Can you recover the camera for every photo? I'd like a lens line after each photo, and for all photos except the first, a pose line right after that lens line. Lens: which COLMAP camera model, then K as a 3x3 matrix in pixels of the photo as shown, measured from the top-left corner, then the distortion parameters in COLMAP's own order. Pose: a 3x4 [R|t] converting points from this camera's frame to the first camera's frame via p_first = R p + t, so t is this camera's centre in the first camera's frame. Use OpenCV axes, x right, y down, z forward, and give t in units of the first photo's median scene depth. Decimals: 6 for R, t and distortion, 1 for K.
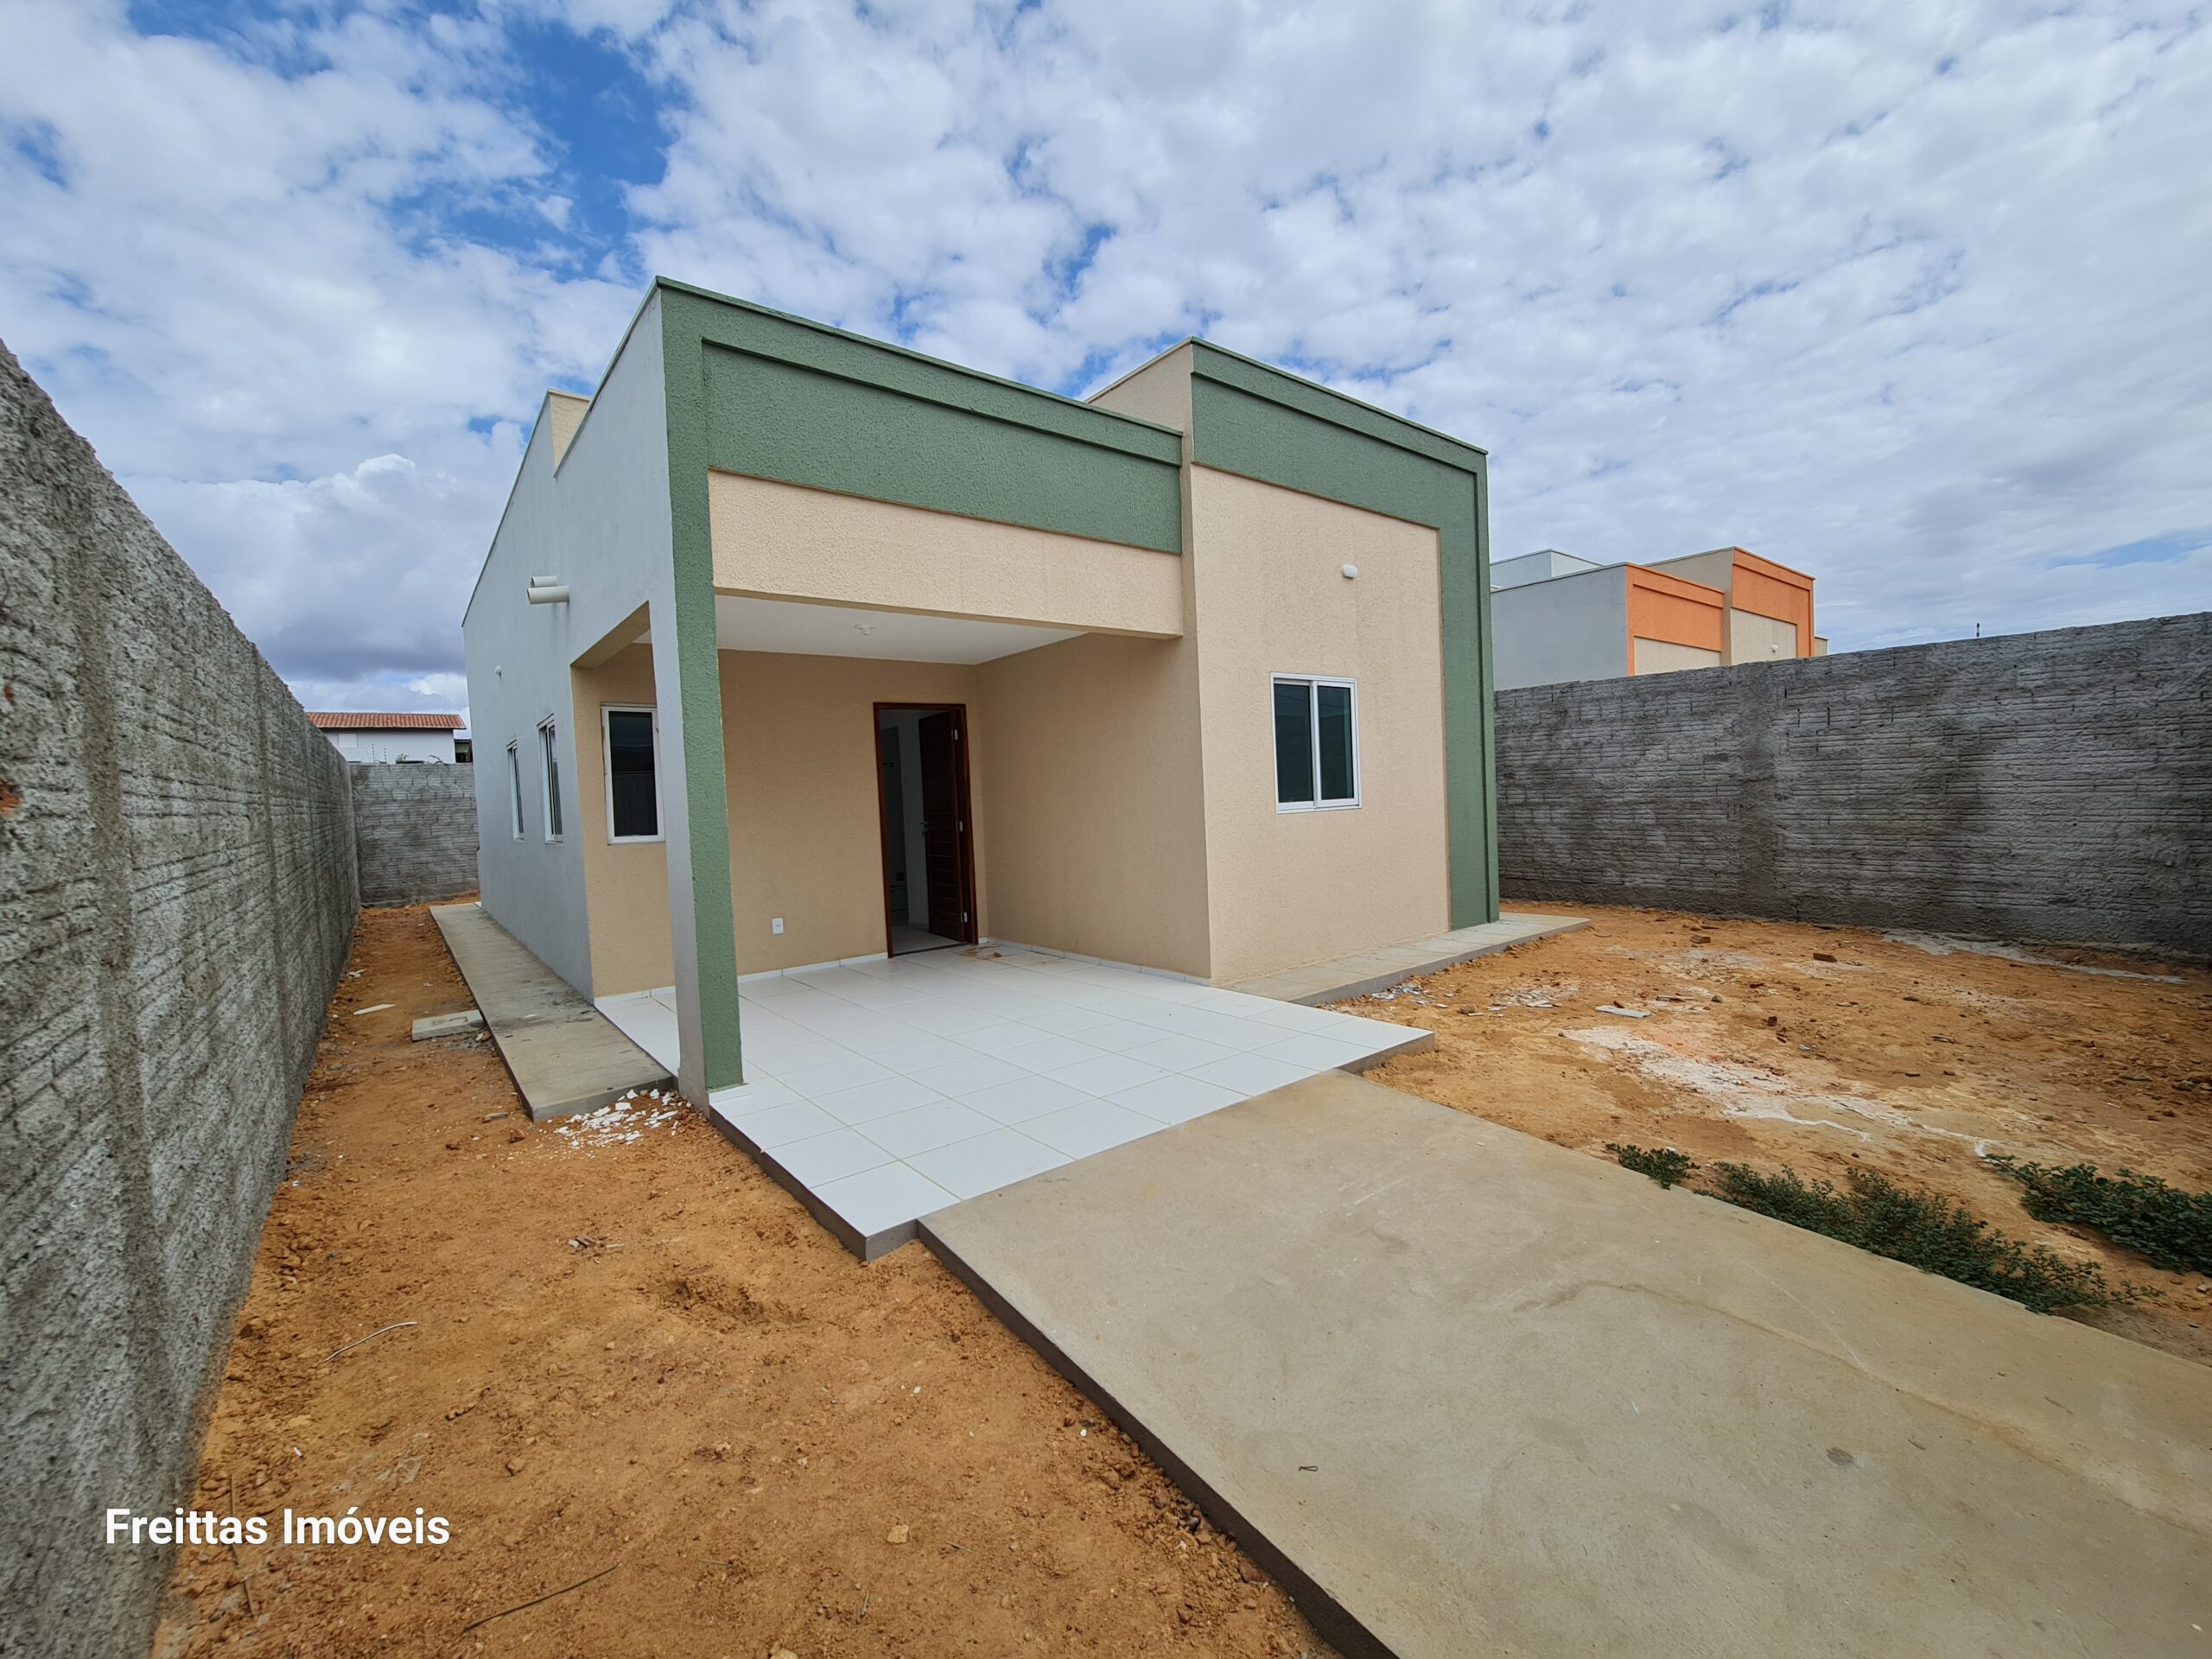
lens RADIAL K [[901.2, 0, 1112.8], [0, 901.2, 818.9], [0, 0, 1]] dist [-0.001756, 0.000013]
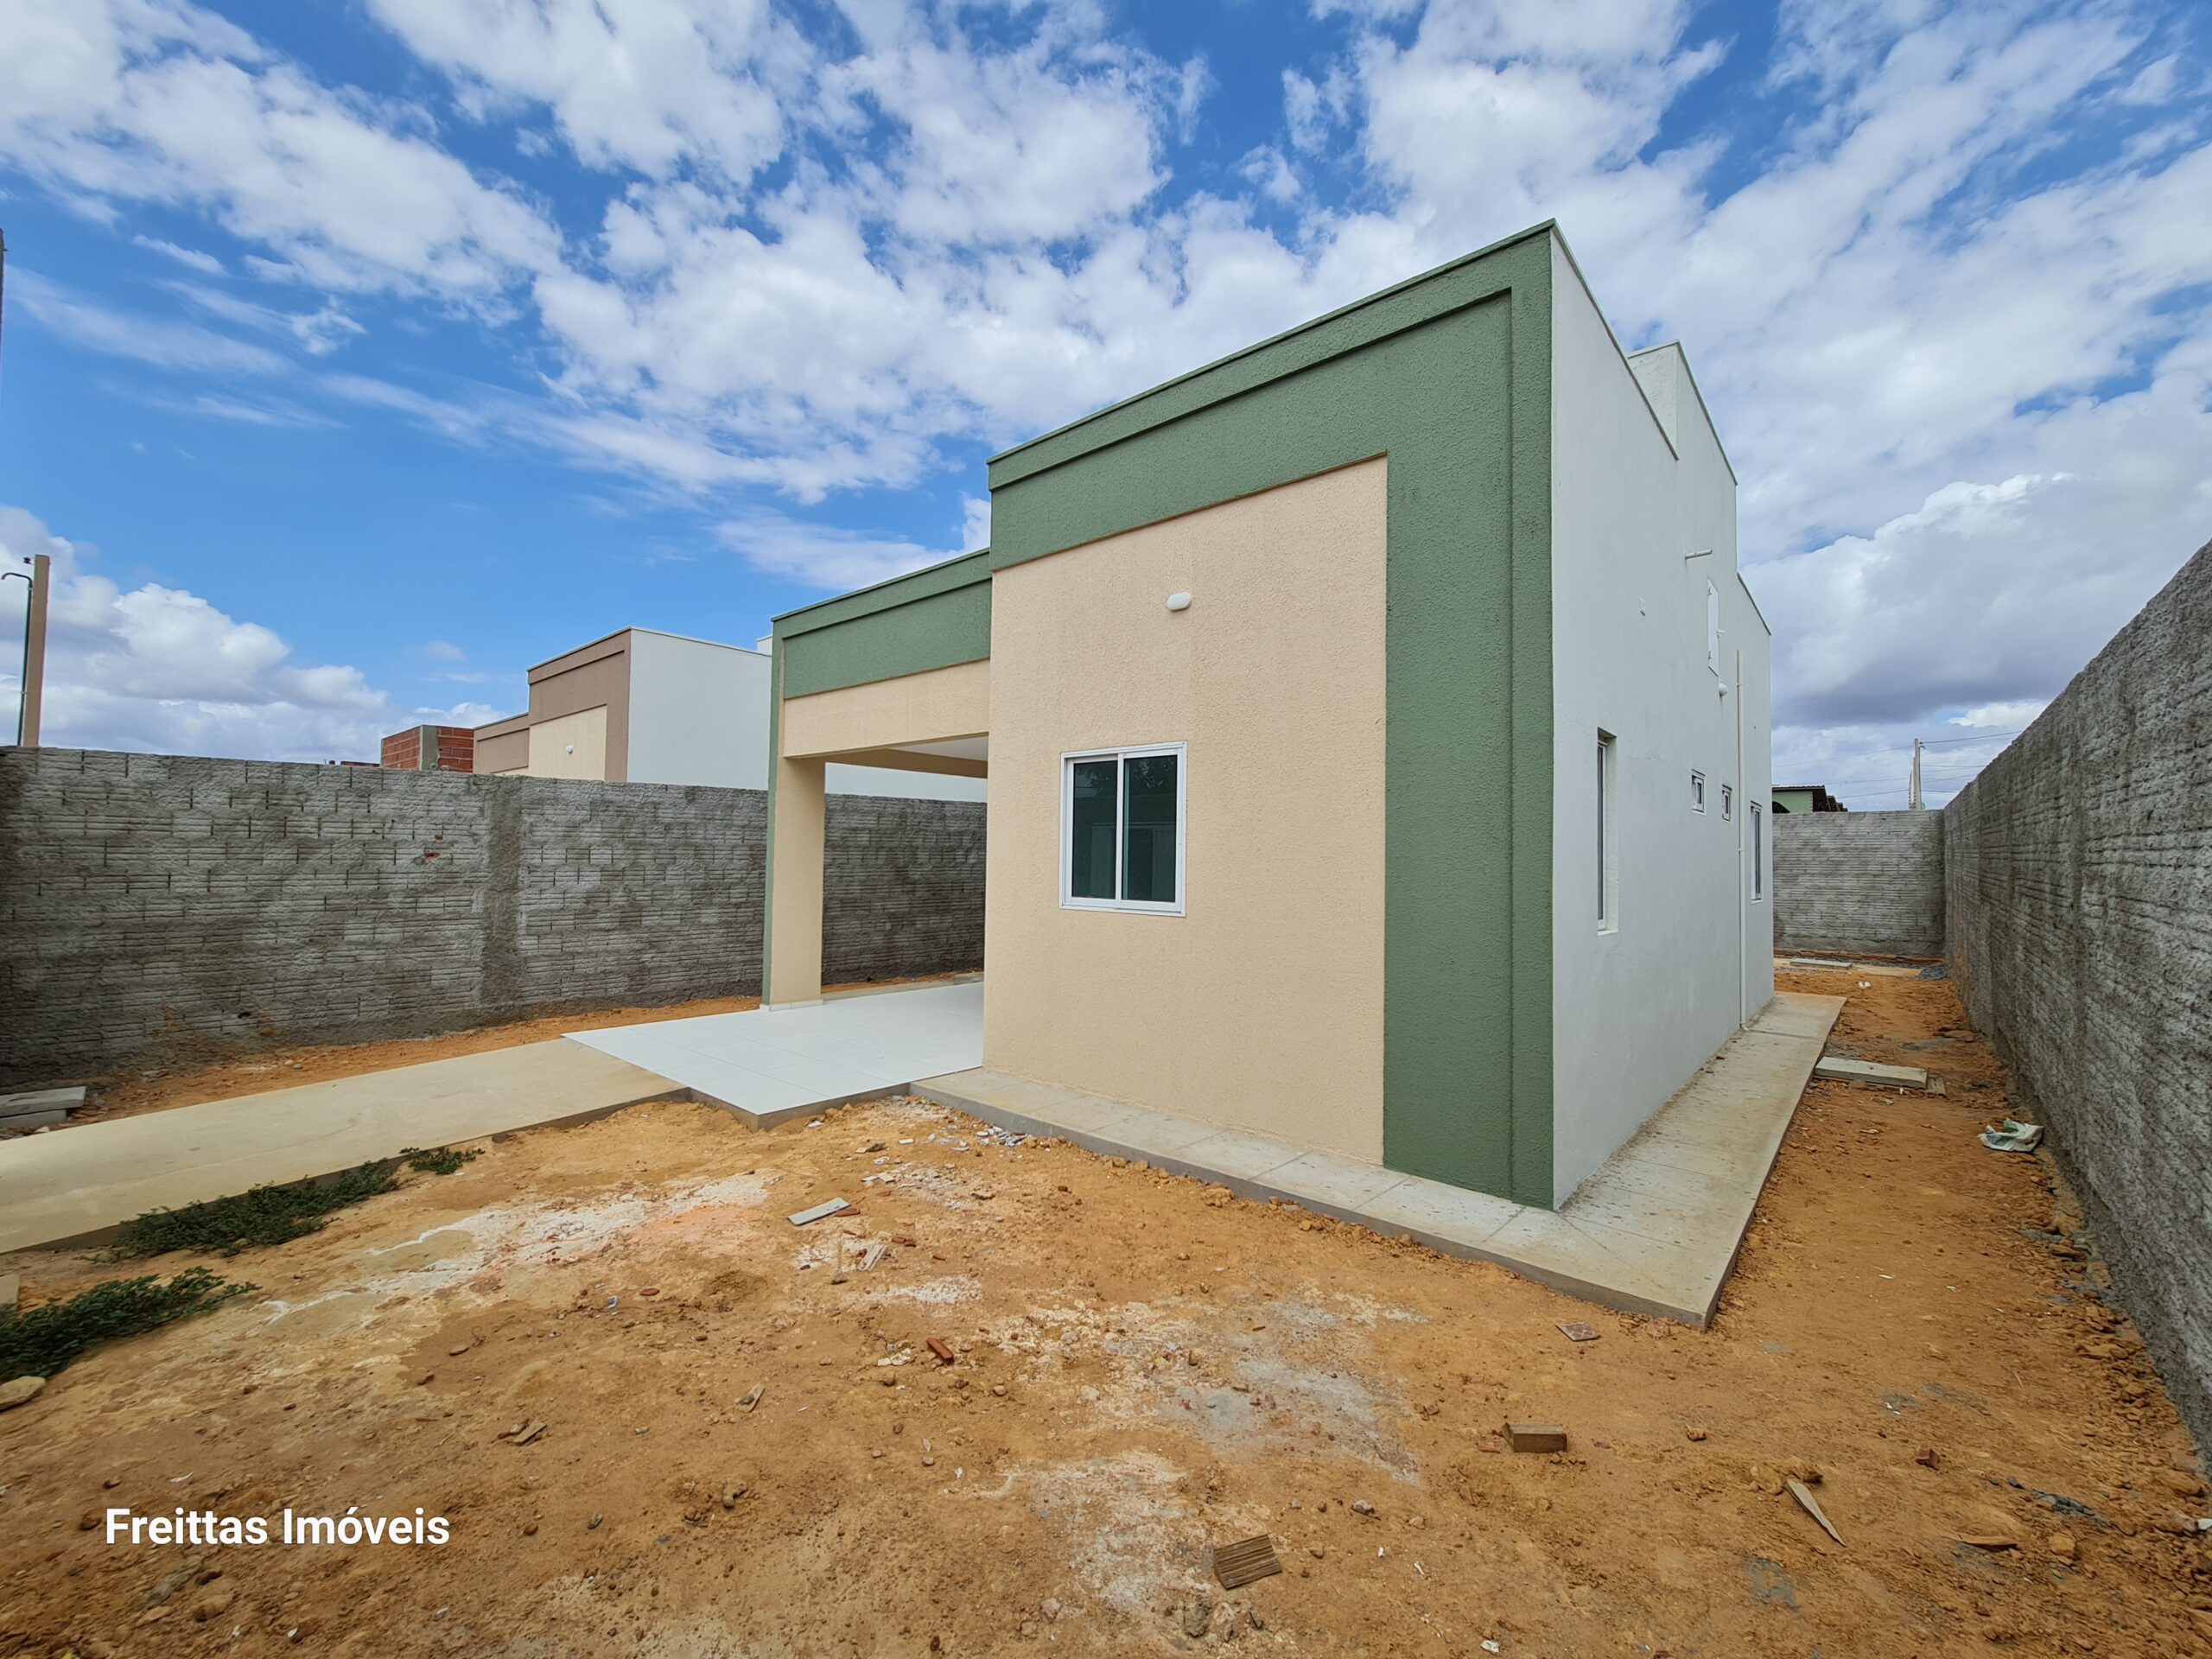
lens RADIAL K [[901.2, 0, 1109.8], [0, 901.2, 830.8], [0, 0, 1]] dist [-0.001756, 0.000013]
pose [[0.166375, 0.022178, -0.985813, 1.049925], [-0.045642, 0.998849, 0.014768, -0.096296], [0.985006, 0.042537, 0.167196, 0.867221]]
